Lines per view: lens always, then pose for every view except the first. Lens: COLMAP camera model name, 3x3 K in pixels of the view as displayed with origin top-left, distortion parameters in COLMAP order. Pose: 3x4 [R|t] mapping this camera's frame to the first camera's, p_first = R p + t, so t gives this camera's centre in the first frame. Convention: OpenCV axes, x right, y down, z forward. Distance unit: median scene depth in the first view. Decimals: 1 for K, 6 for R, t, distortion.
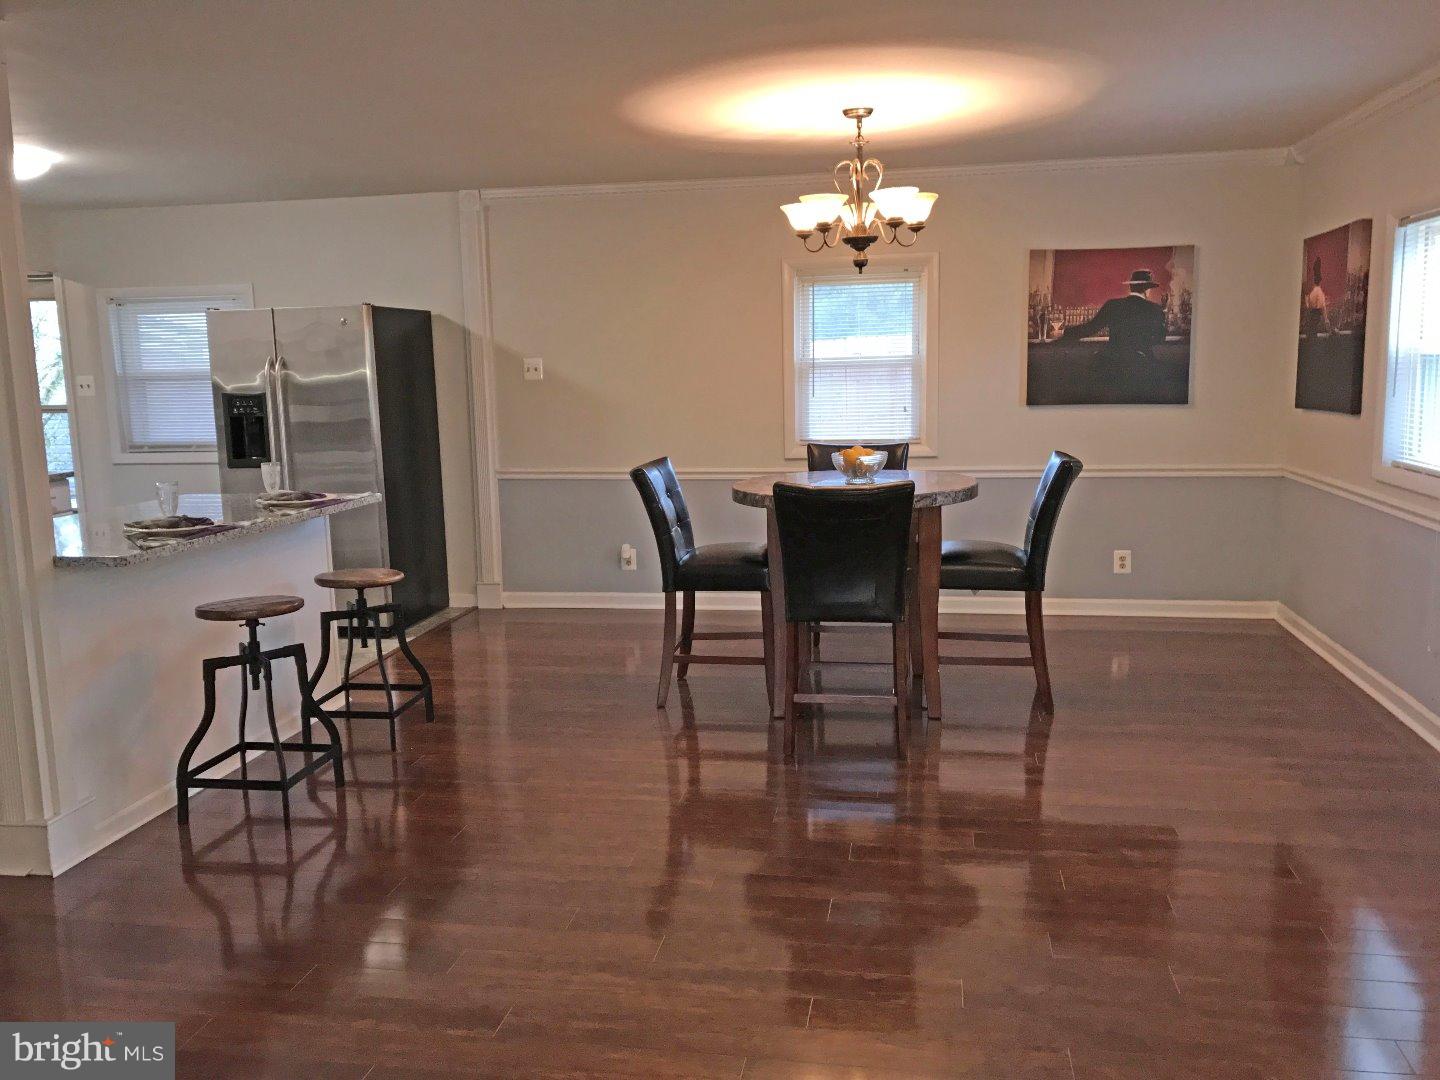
lens RADIAL K [[1184.6, 0, 720.0], [0, 1184.6, 540.0], [0, 0, 1]] dist [0.035842, 0.002429]
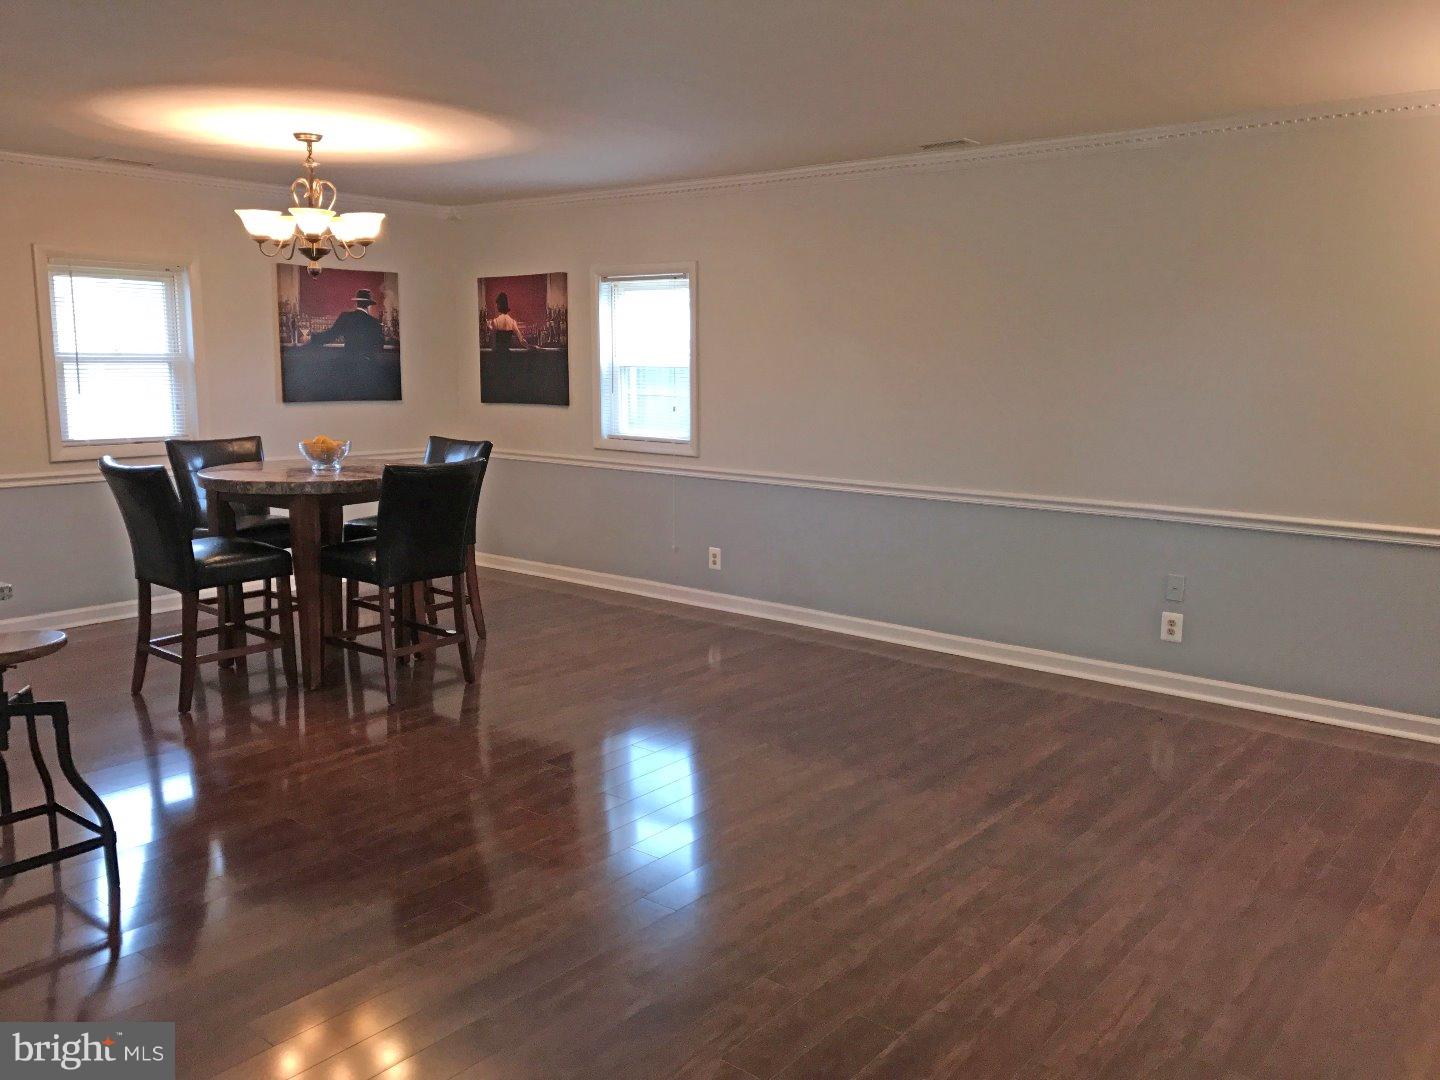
lens RADIAL K [[1184.6, 0, 720.0], [0, 1184.6, 540.0], [0, 0, 1]] dist [0.035842, 0.002429]
pose [[0.499836, -0.108237, 0.859330, -0.529584], [0.114044, 0.991747, 0.058582, -0.004437], [-0.858579, 0.068720, 0.508055, 0.095526]]
